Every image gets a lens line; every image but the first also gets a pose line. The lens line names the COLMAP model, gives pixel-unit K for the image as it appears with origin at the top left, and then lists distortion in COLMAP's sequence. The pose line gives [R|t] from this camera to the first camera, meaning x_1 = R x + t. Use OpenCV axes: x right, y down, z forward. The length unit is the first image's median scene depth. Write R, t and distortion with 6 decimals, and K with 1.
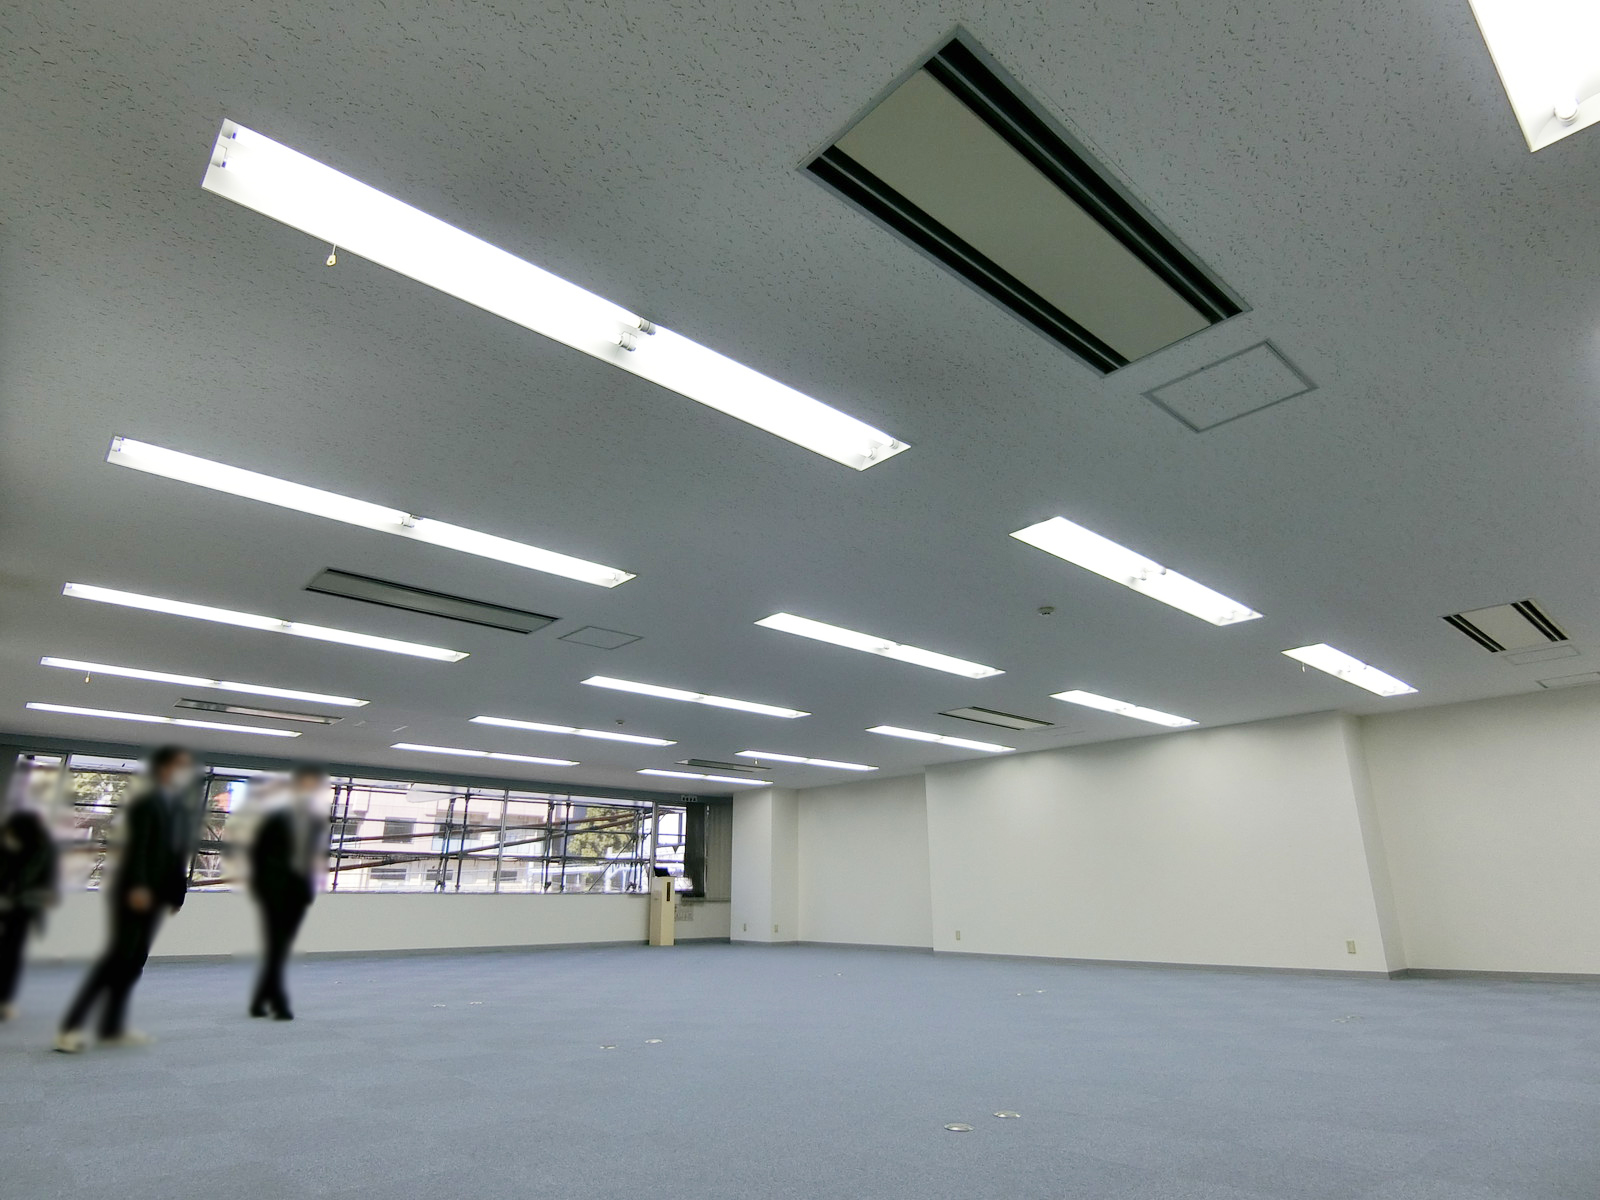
lens RADIAL K [[895.6, 0, 807.9], [0, 895.6, 590.4], [0, 0, 1]] dist [0.001000, -0.005144]
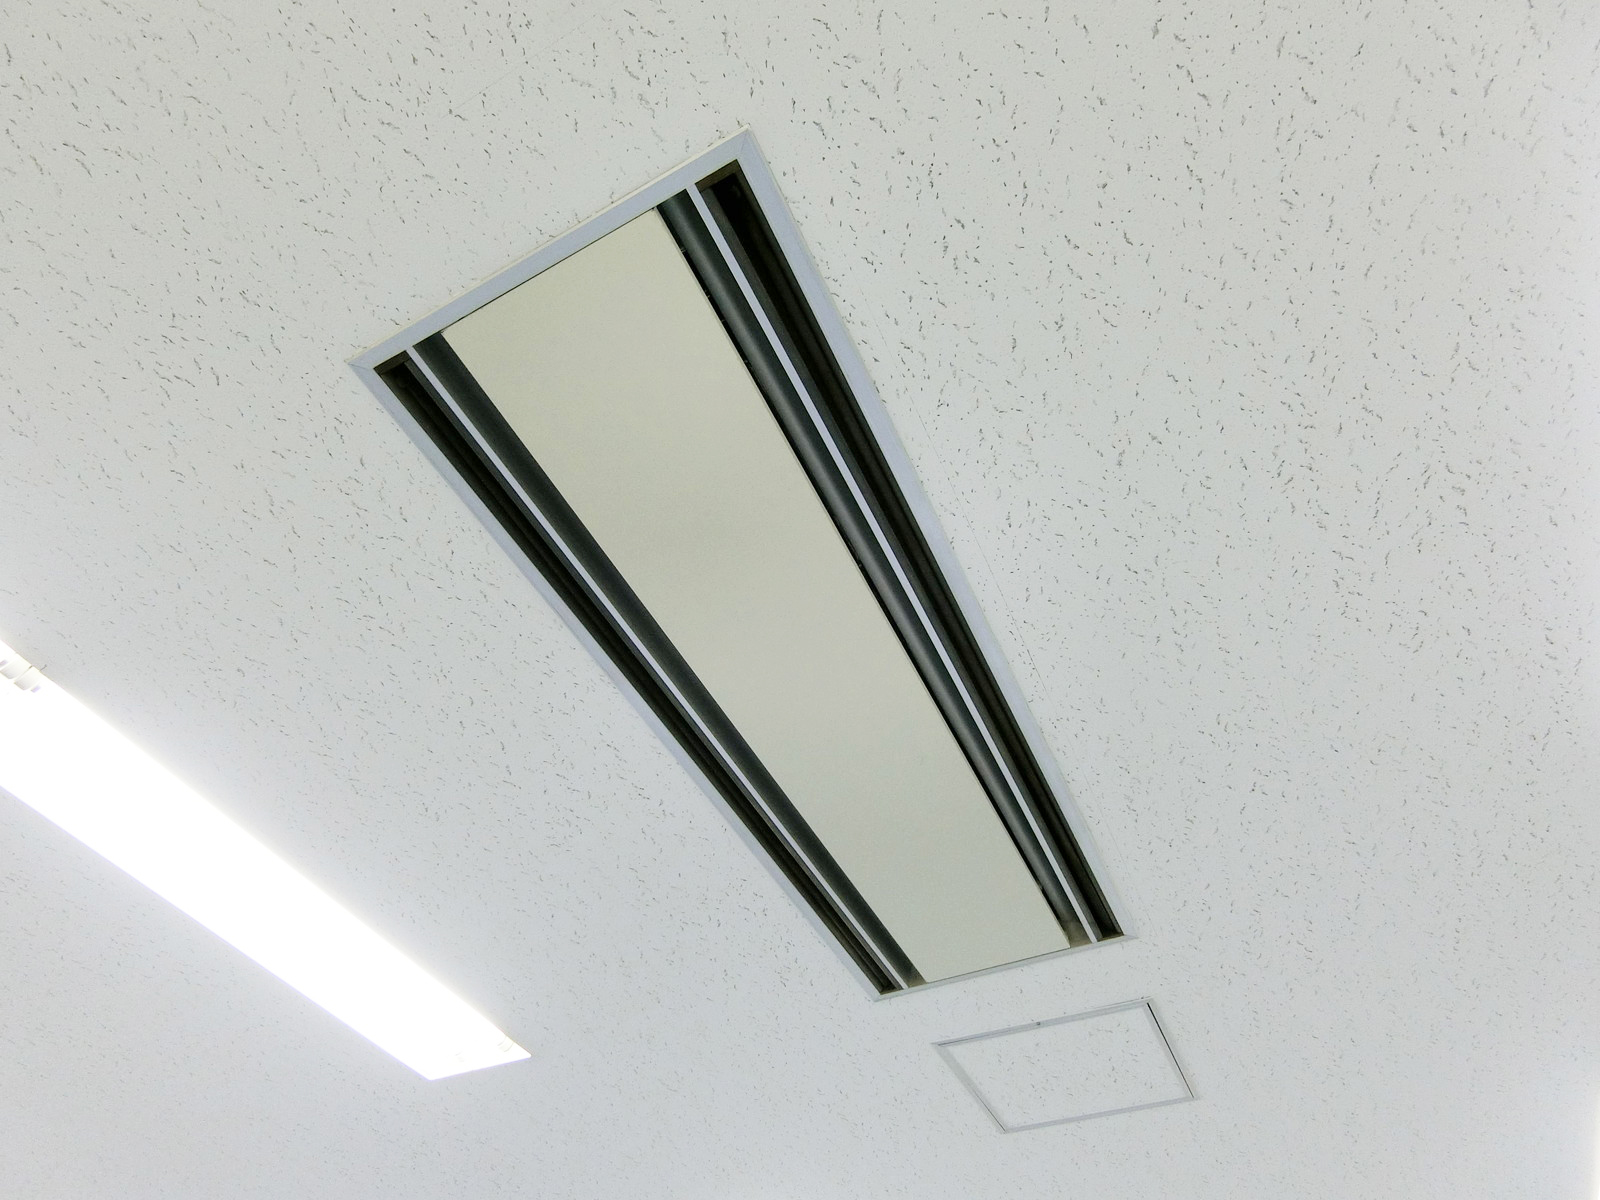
lens RADIAL K [[895.6, 0, 793.5], [0, 895.6, 594.1], [0, 0, 1]] dist [0.001000, -0.005144]
pose [[0.936758, 0.306655, 0.168662, 0.050490], [-0.153371, 0.792881, -0.589760, -0.046367], [-0.314582, 0.526595, 0.789770, 0.203358]]
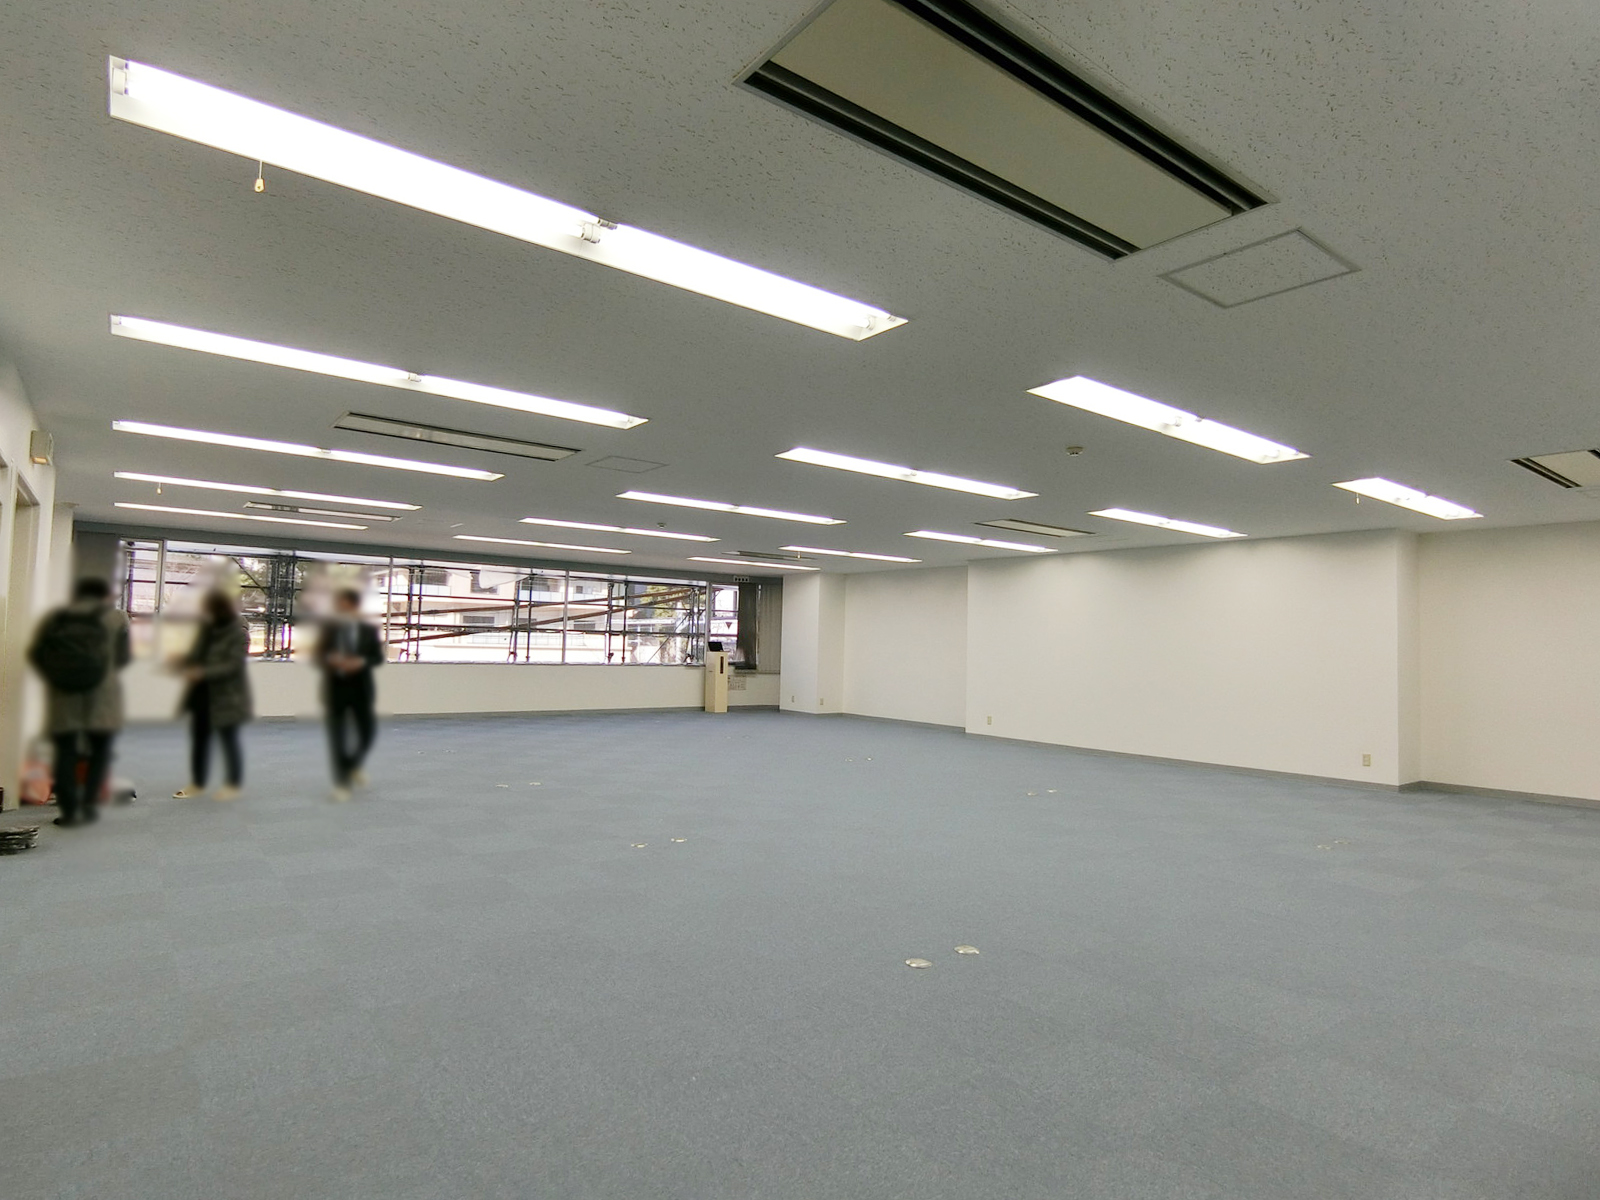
lens RADIAL K [[895.6, 0, 794.5], [0, 895.6, 593.4], [0, 0, 1]] dist [0.001000, -0.005144]
pose [[0.996467, 0.023653, -0.080582, 0.042294], [-0.001879, 0.965559, 0.260179, -0.069273], [0.083960, -0.259108, 0.962192, 0.007862]]
